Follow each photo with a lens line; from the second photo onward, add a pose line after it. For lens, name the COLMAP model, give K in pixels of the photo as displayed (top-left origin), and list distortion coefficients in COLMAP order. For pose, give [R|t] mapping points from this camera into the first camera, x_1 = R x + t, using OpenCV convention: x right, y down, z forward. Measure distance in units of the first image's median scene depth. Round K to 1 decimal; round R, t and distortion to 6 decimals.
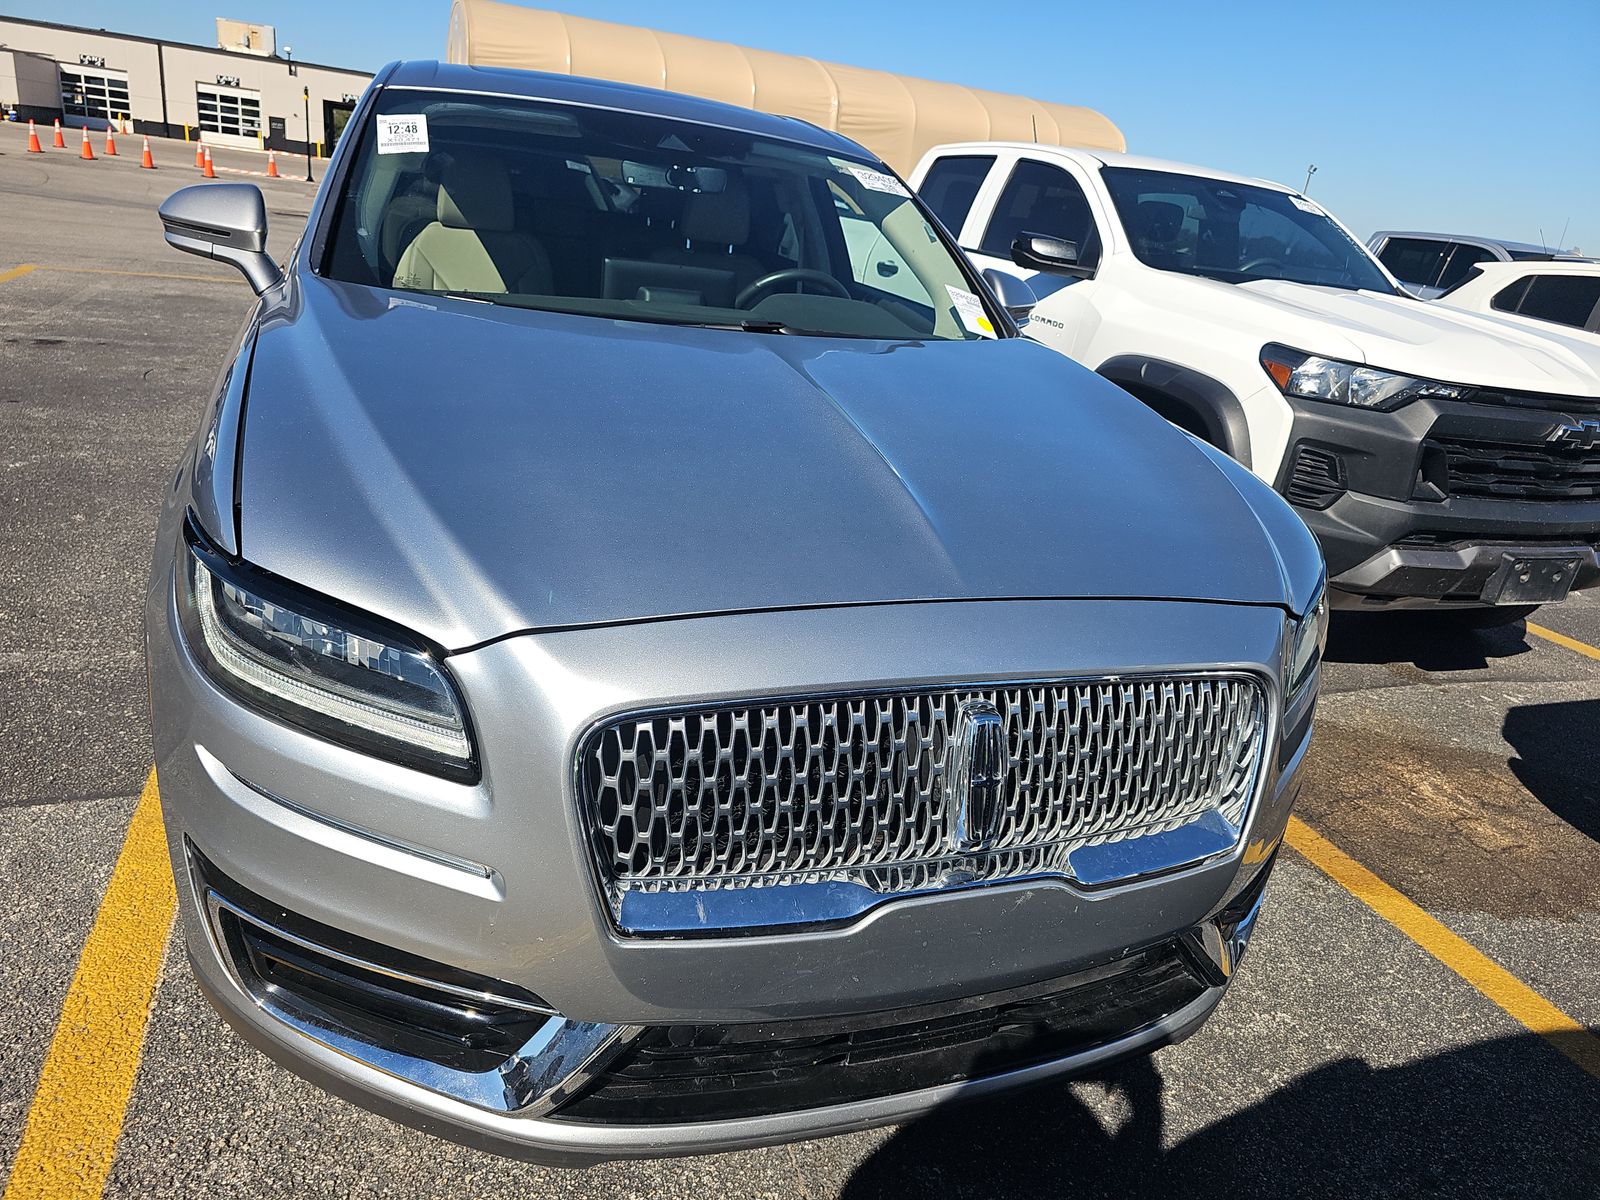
lens RADIAL K [[1096.8, 0, 804.4], [0, 1096.8, 596.4], [0, 0, 1]] dist [0.019417, -0.004800]
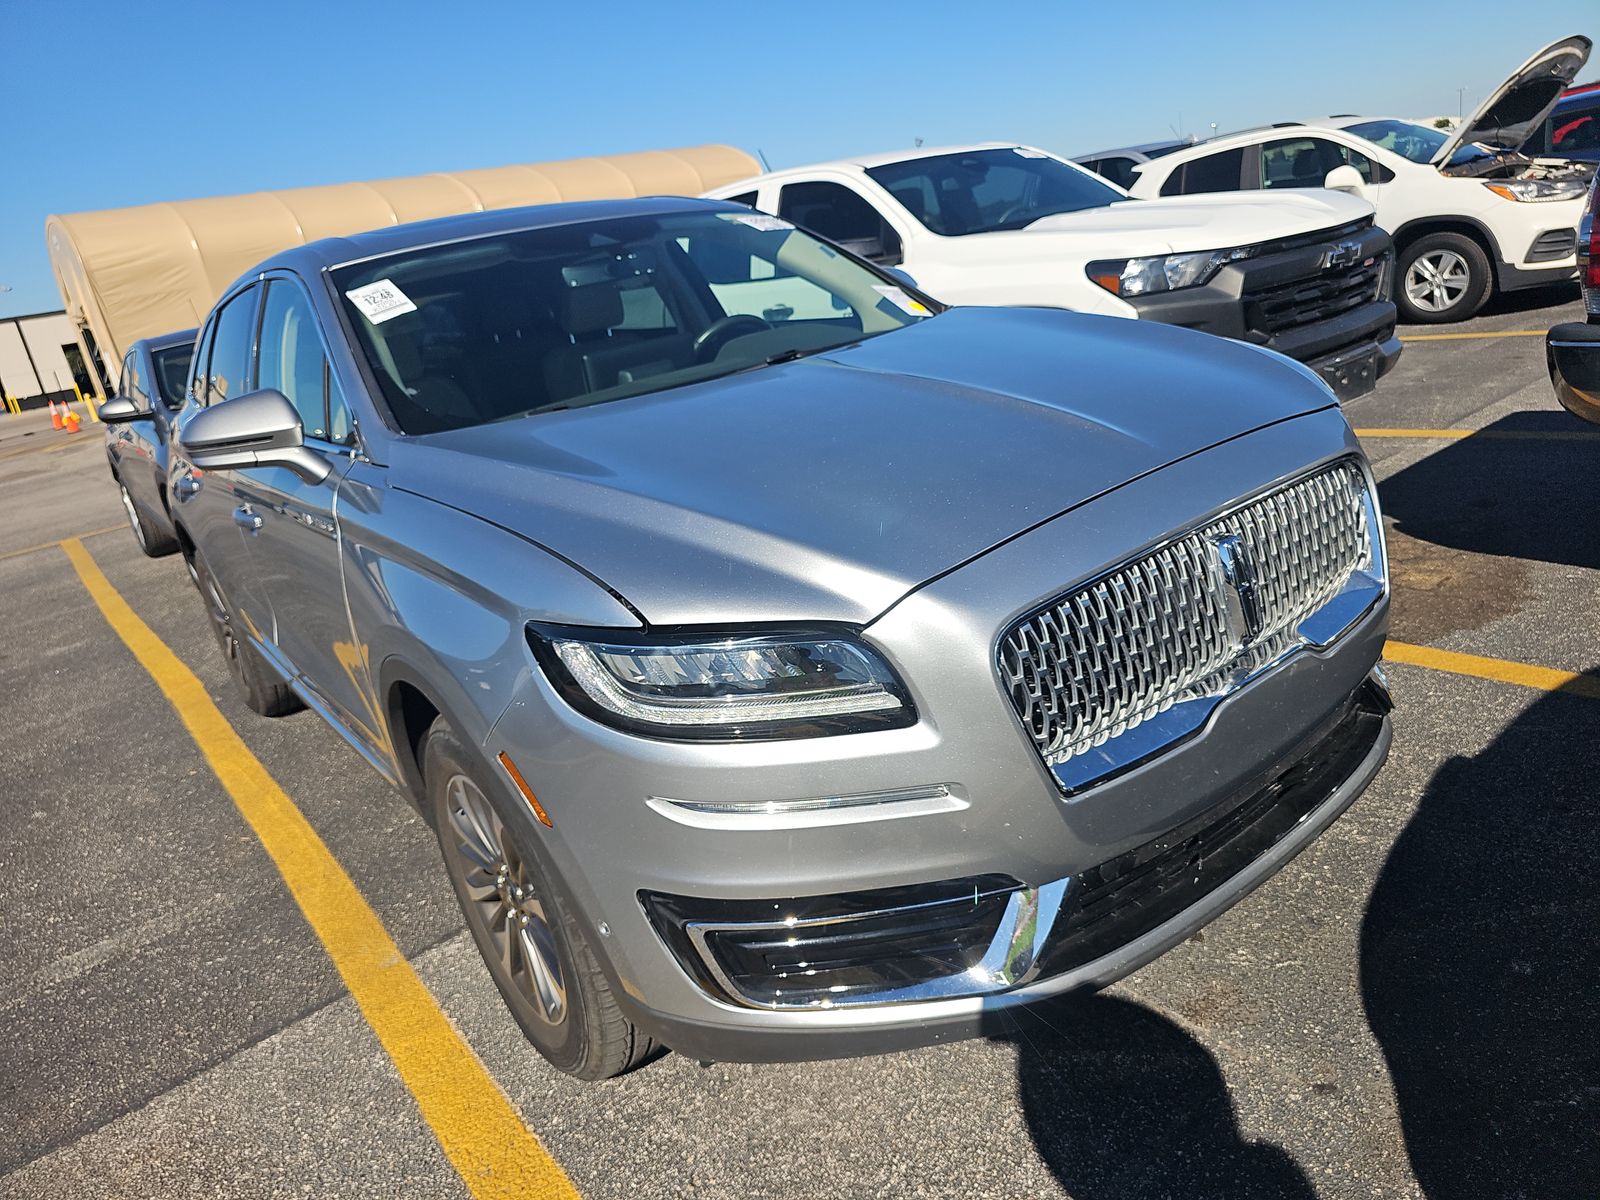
lens RADIAL K [[1096.8, 0, 794.3], [0, 1096.8, 603.5], [0, 0, 1]] dist [0.019417, -0.004800]
pose [[0.917134, -0.353880, 0.183398, -0.283825], [0.361783, 0.932204, -0.010442, 0.005595], [-0.167269, 0.075927, 0.982983, -0.080811]]
